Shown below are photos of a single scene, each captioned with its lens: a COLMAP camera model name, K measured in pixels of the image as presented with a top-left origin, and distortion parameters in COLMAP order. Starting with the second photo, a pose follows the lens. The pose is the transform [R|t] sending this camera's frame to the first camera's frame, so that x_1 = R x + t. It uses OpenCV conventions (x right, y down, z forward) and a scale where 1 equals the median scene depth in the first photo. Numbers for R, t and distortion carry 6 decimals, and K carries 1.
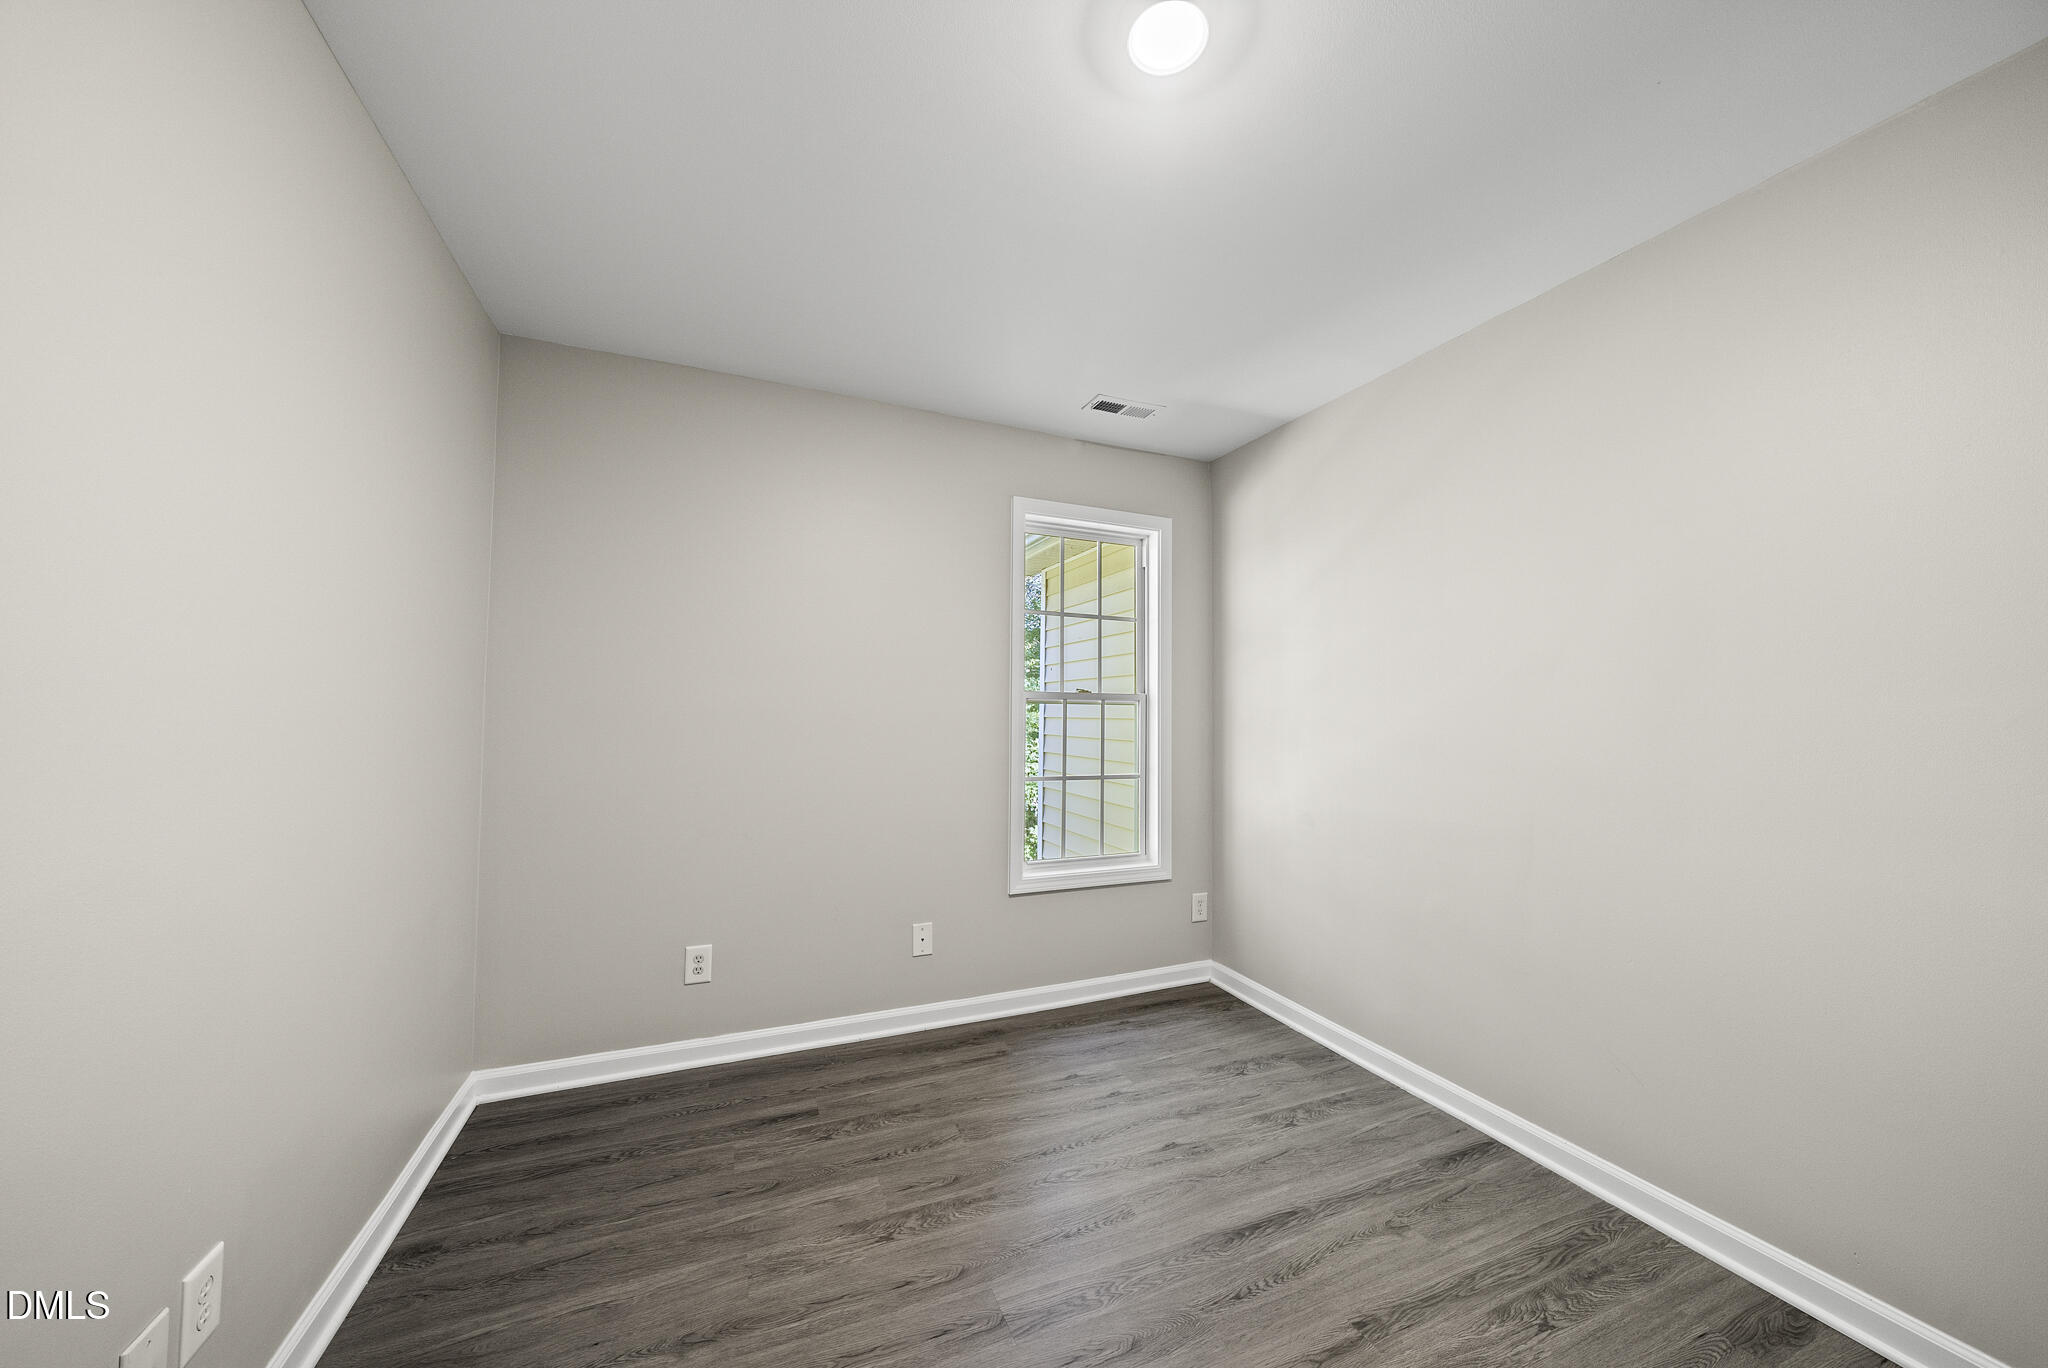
lens RADIAL K [[708.3, 0, 981.5], [0, 708.3, 716.4], [0, 0, 1]] dist [-0.006164, 0.000367]
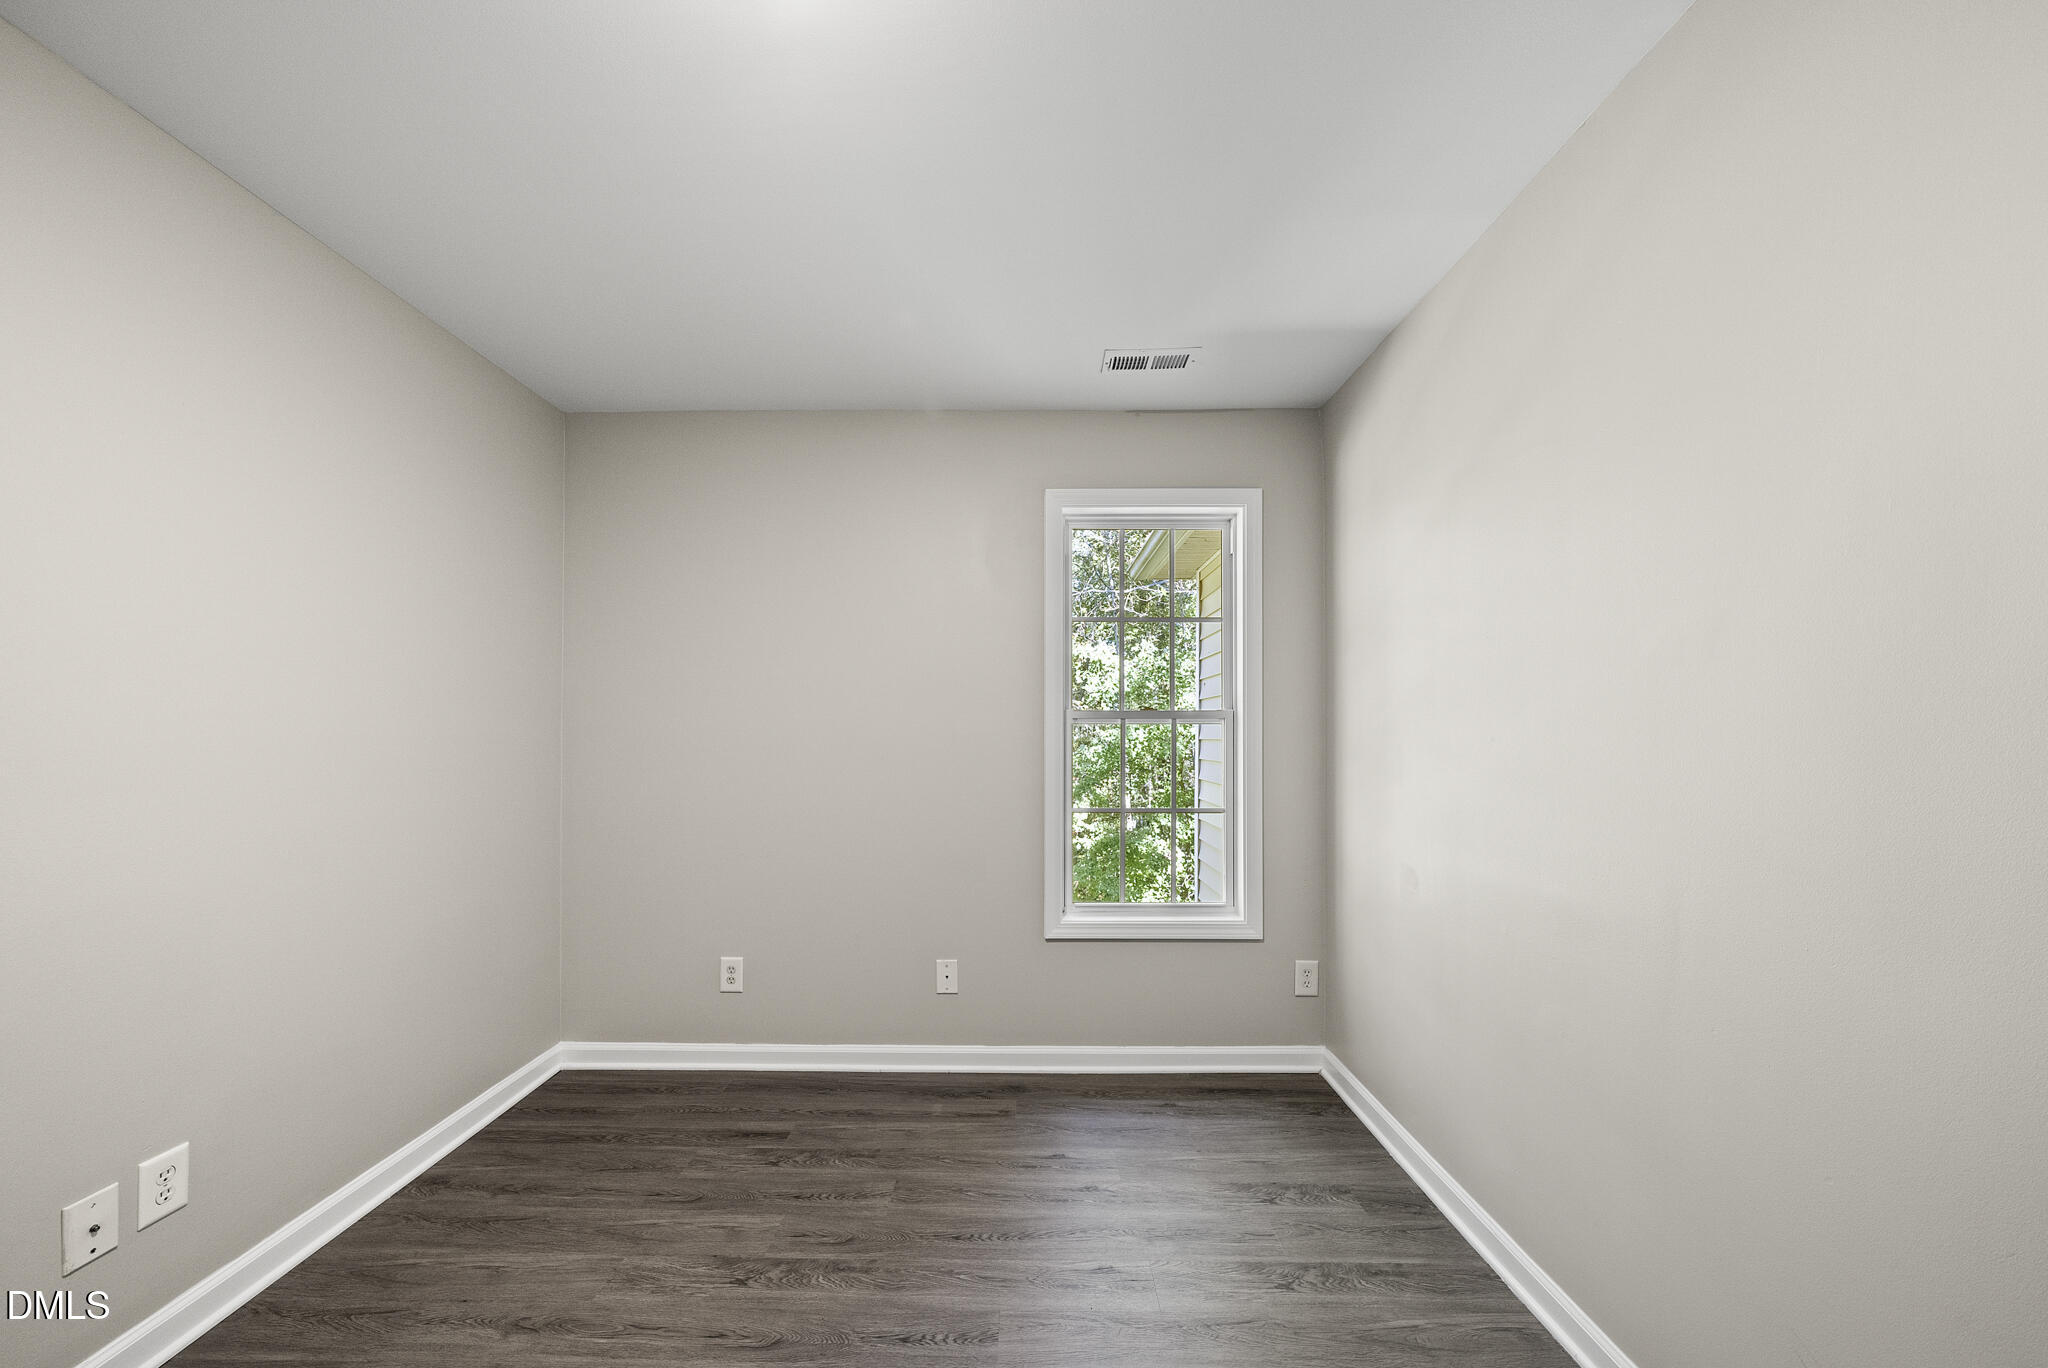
lens RADIAL K [[708.3, 0, 1018.3], [0, 708.3, 755.5], [0, 0, 1]] dist [-0.006164, 0.000367]
pose [[0.919594, -0.002358, -0.392863, 0.416530], [0.008807, 0.999854, 0.014614, 0.008779], [0.392772, -0.016899, 0.919481, 0.195937]]
